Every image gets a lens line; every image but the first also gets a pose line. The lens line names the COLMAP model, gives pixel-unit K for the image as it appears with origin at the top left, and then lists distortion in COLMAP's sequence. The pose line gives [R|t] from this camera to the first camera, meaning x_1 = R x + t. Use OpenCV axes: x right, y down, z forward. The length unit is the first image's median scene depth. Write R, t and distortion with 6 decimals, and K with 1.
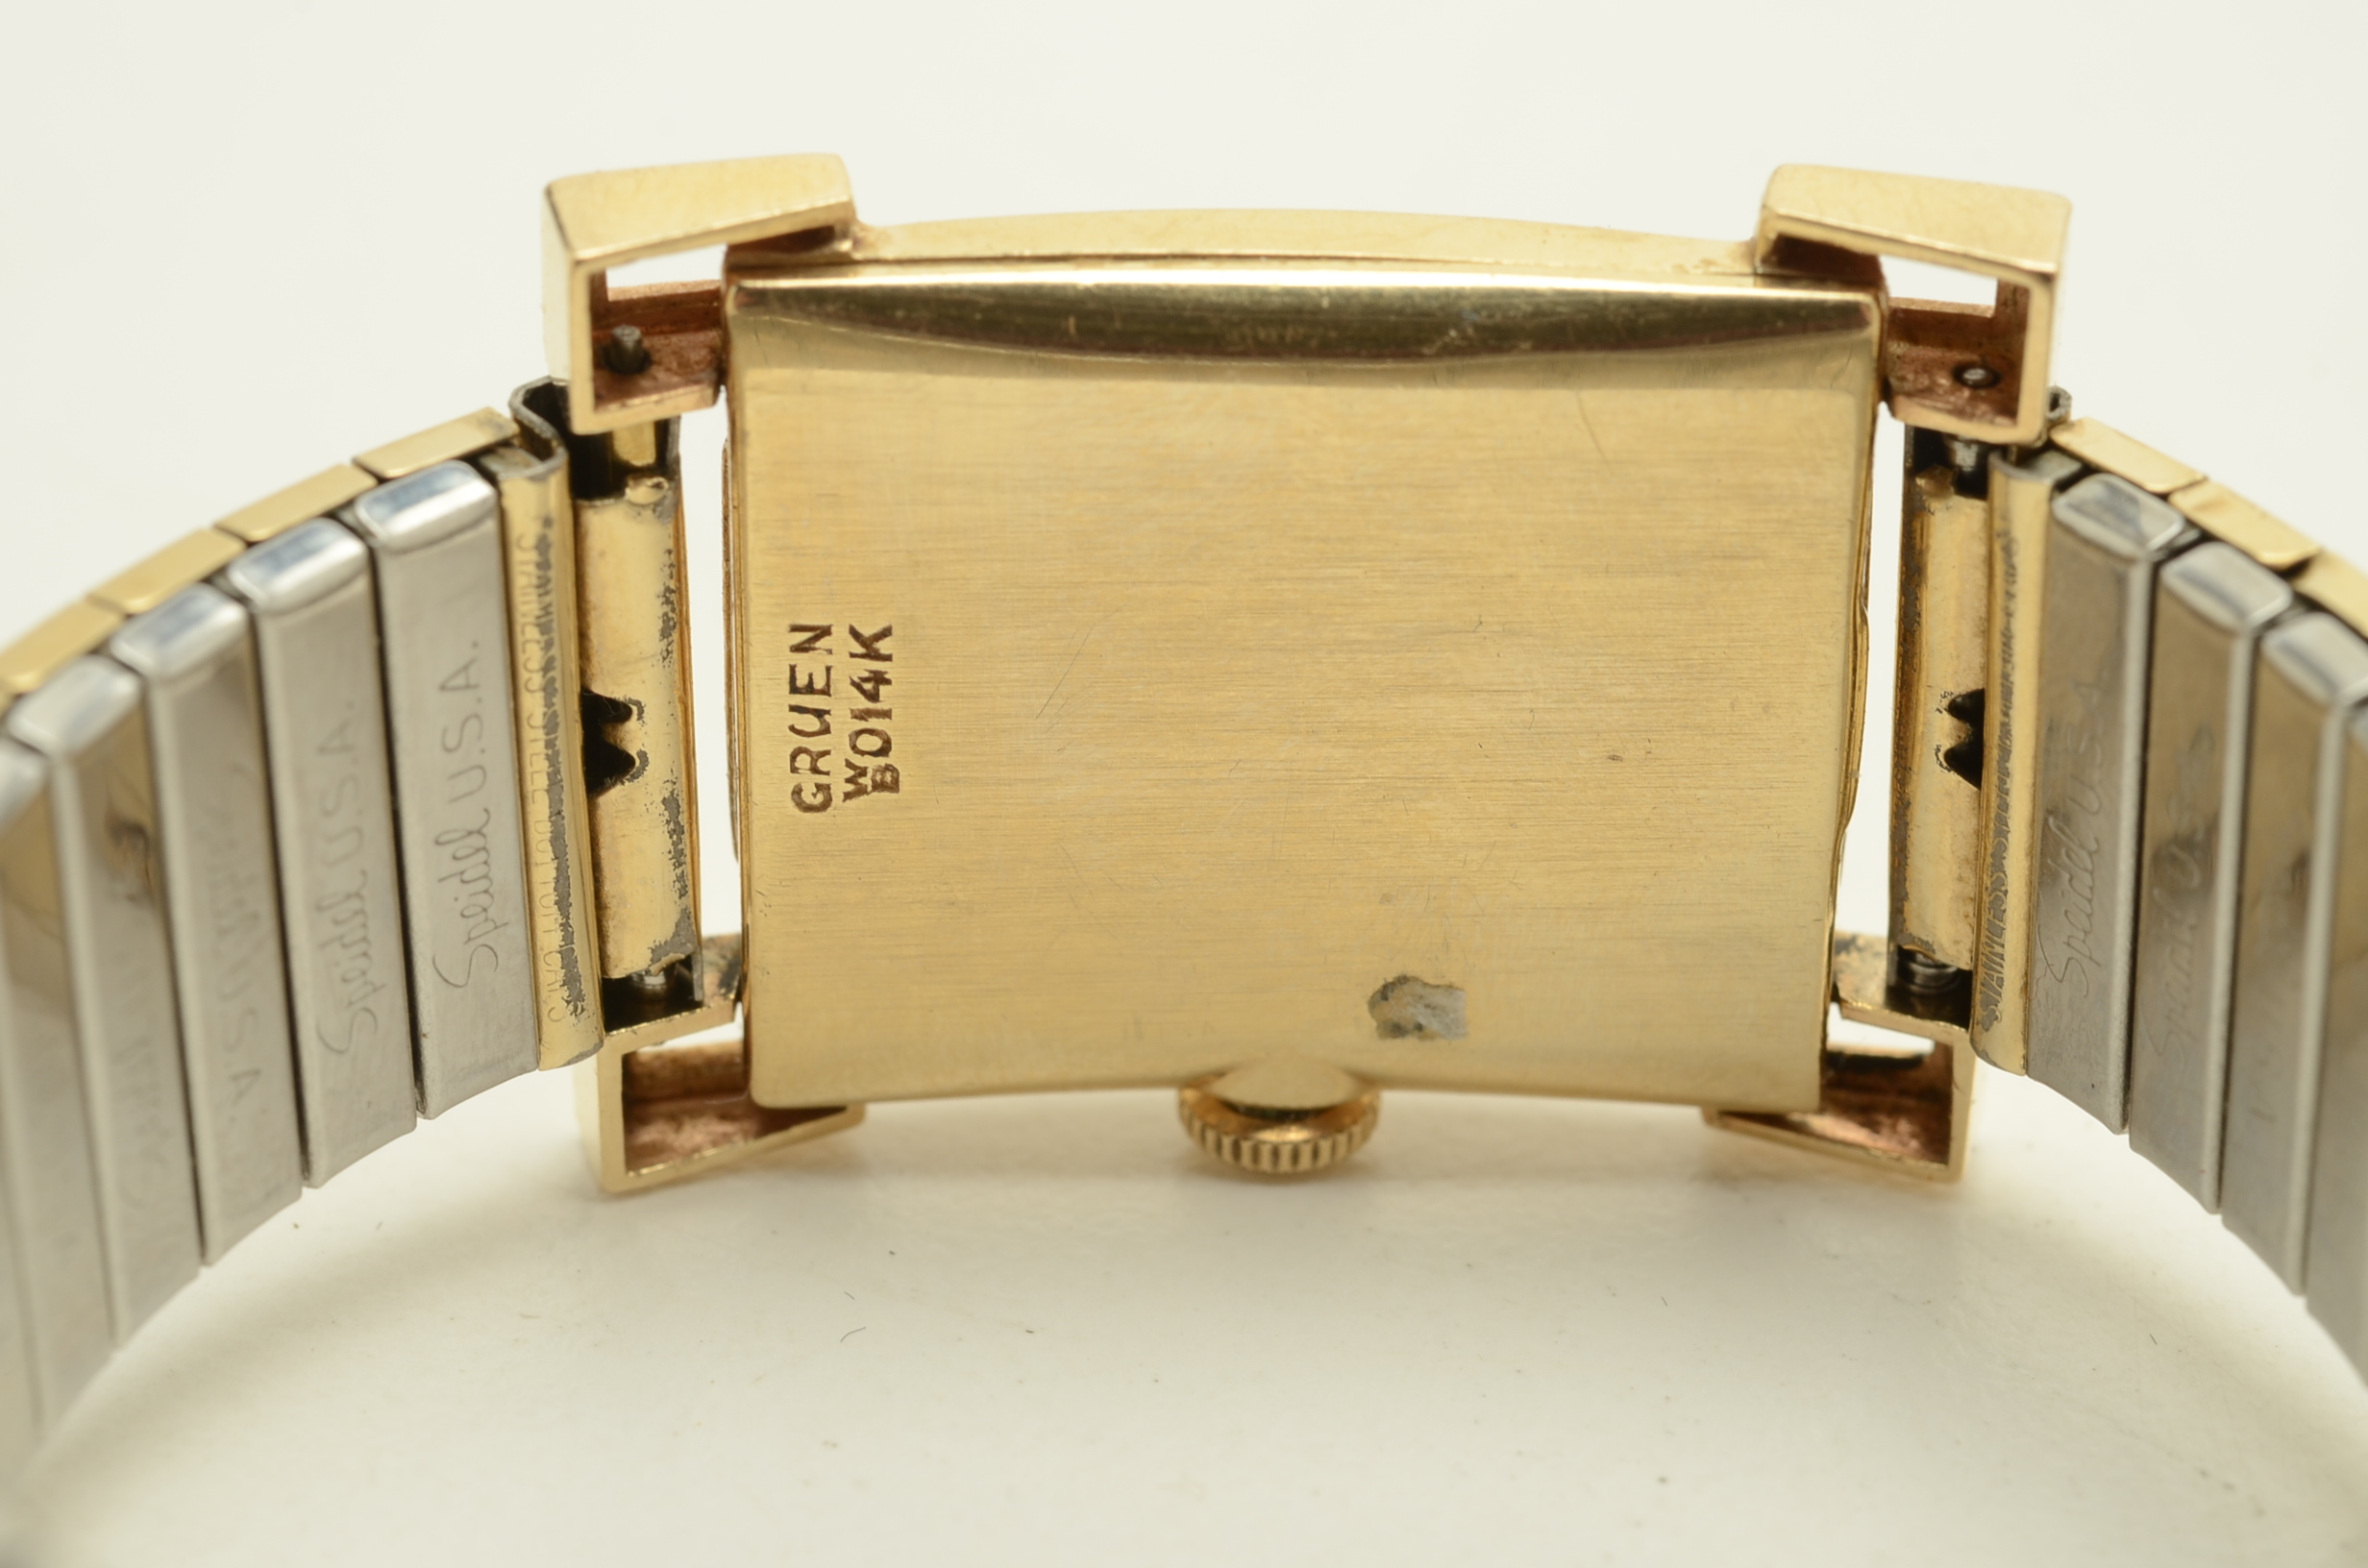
lens RADIAL K [[6077.2, 0, 1184.0], [0, 6077.2, 784.0], [0, 0, 1]] dist [-0.289496, 0.181359]
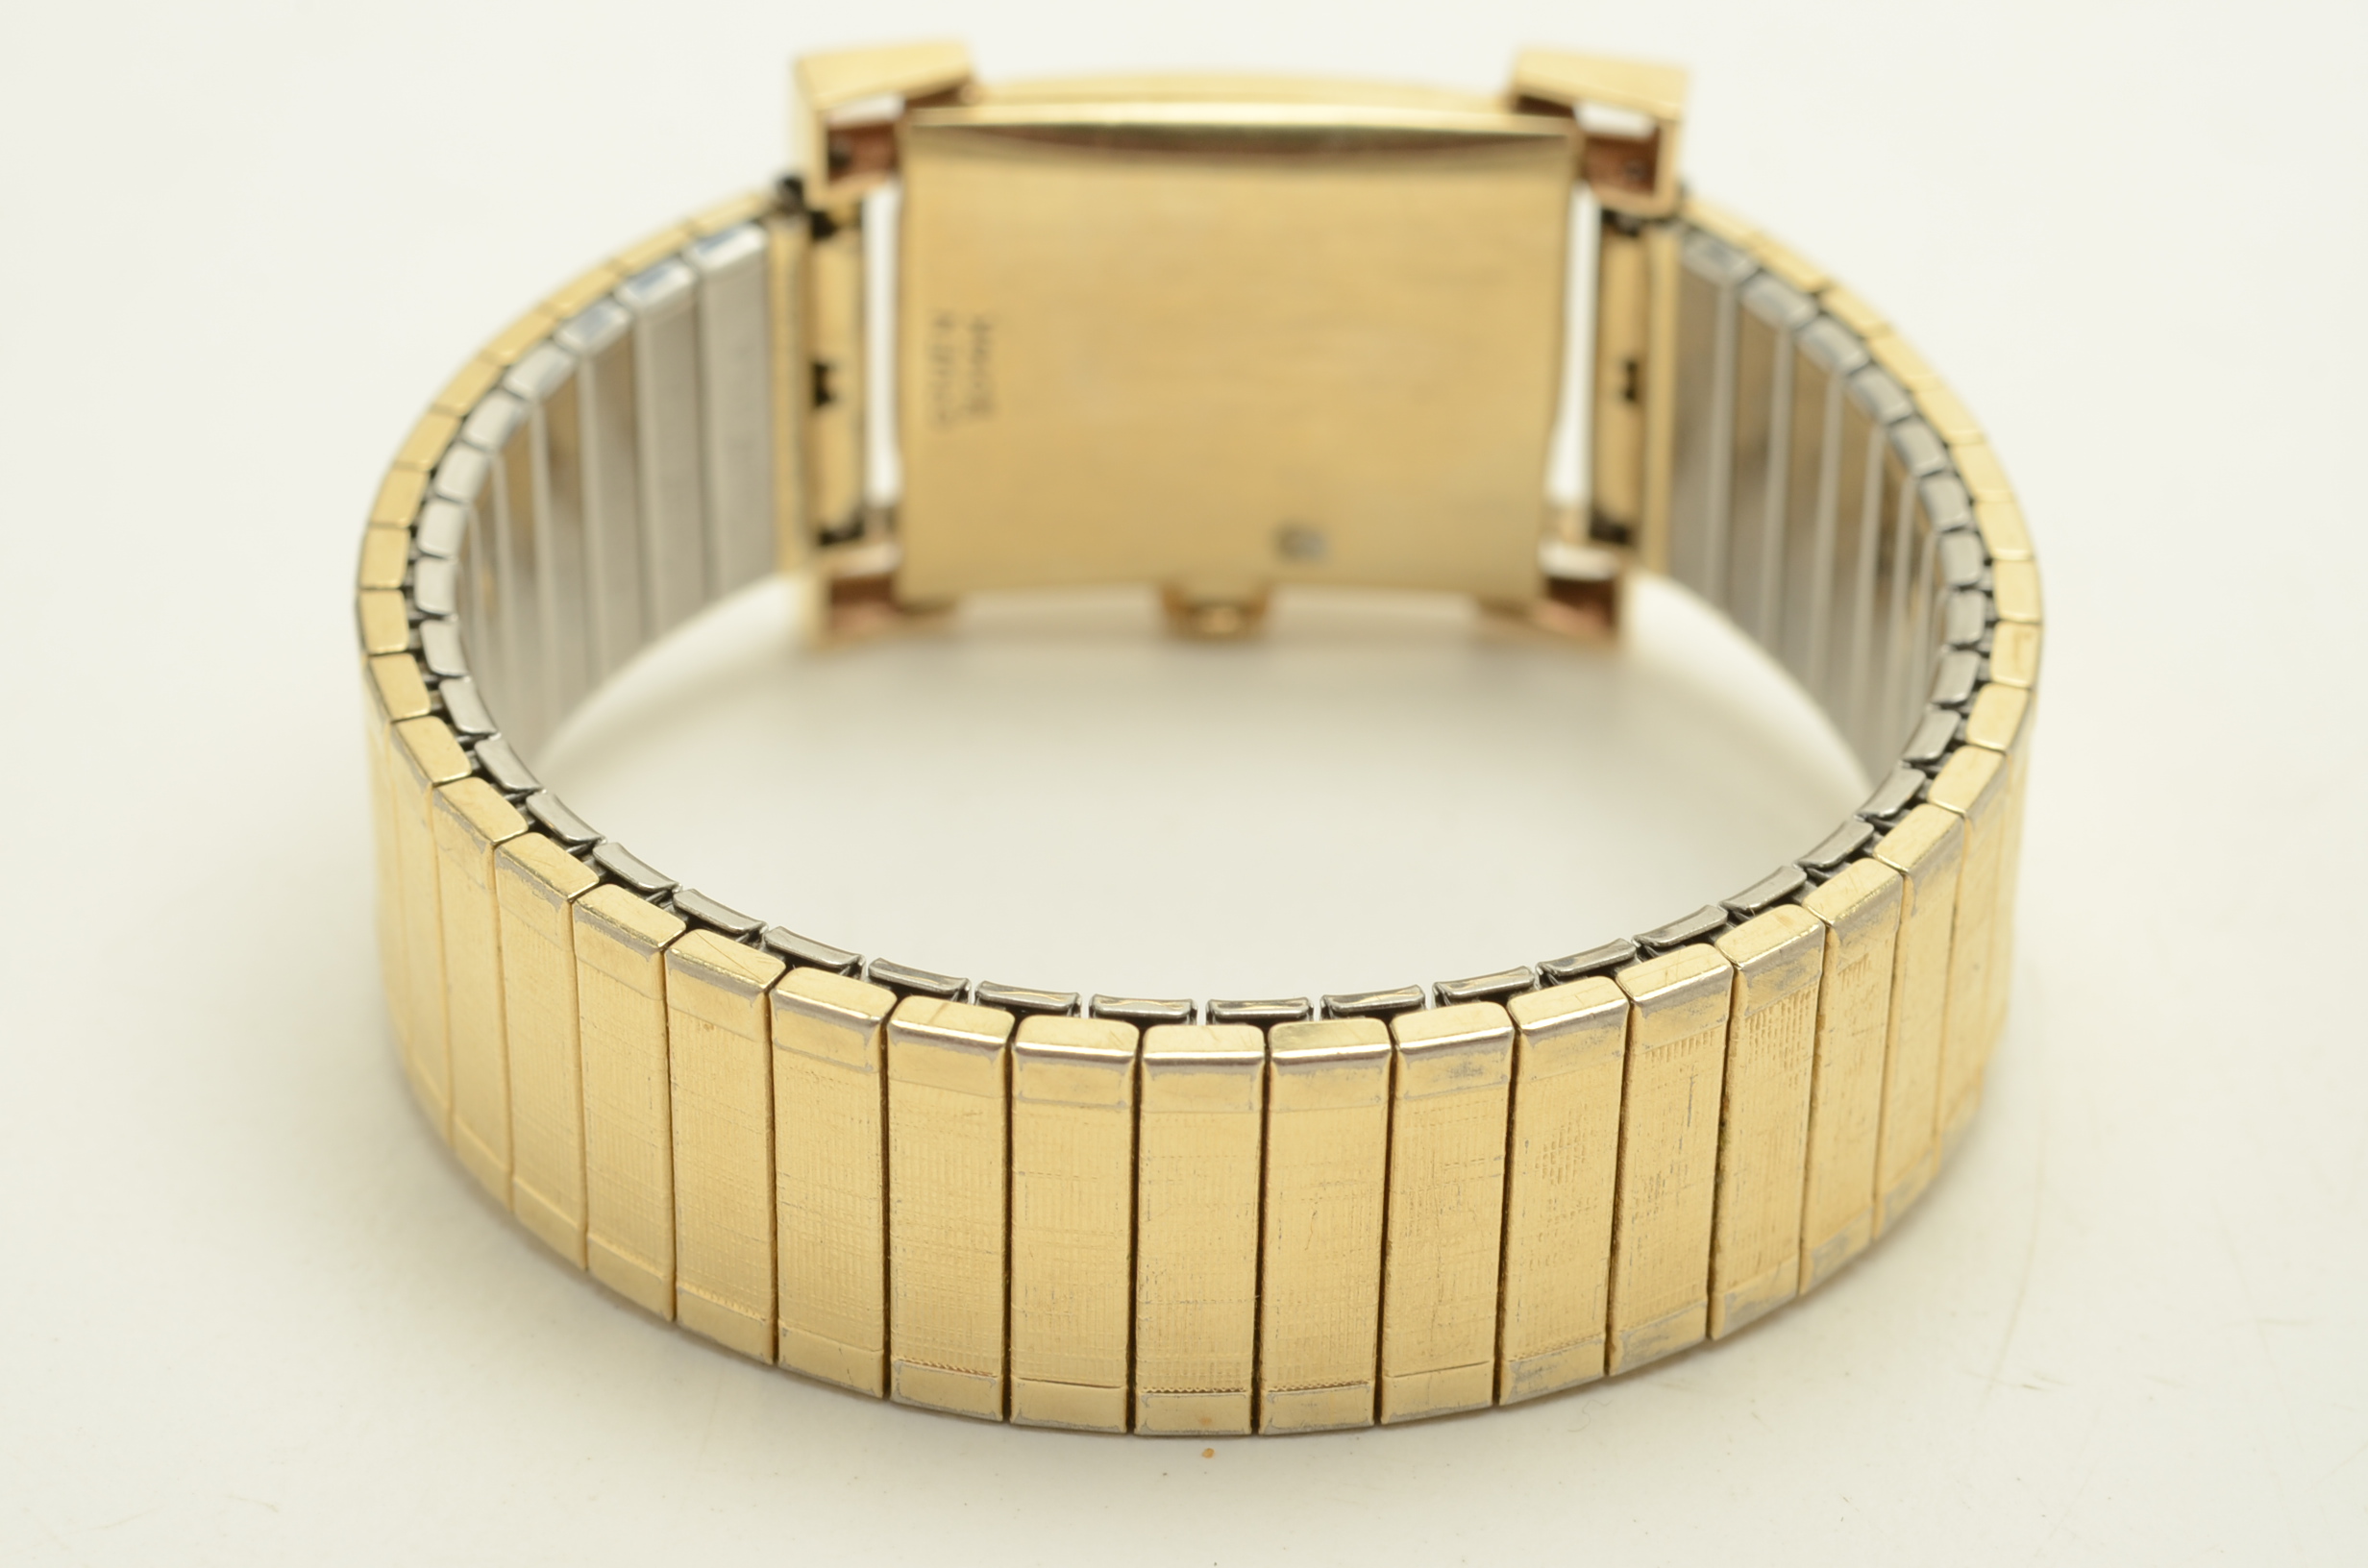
lens RADIAL K [[6077.2, 0, 1184.0], [0, 6077.2, 784.0], [0, 0, 1]] dist [-0.289496, 0.181359]
pose [[0.999066, -0.000353, 0.043220, -0.068396], [-0.003137, 0.996737, 0.080657, -0.032863], [-0.043107, -0.080717, 0.995804, -0.695119]]
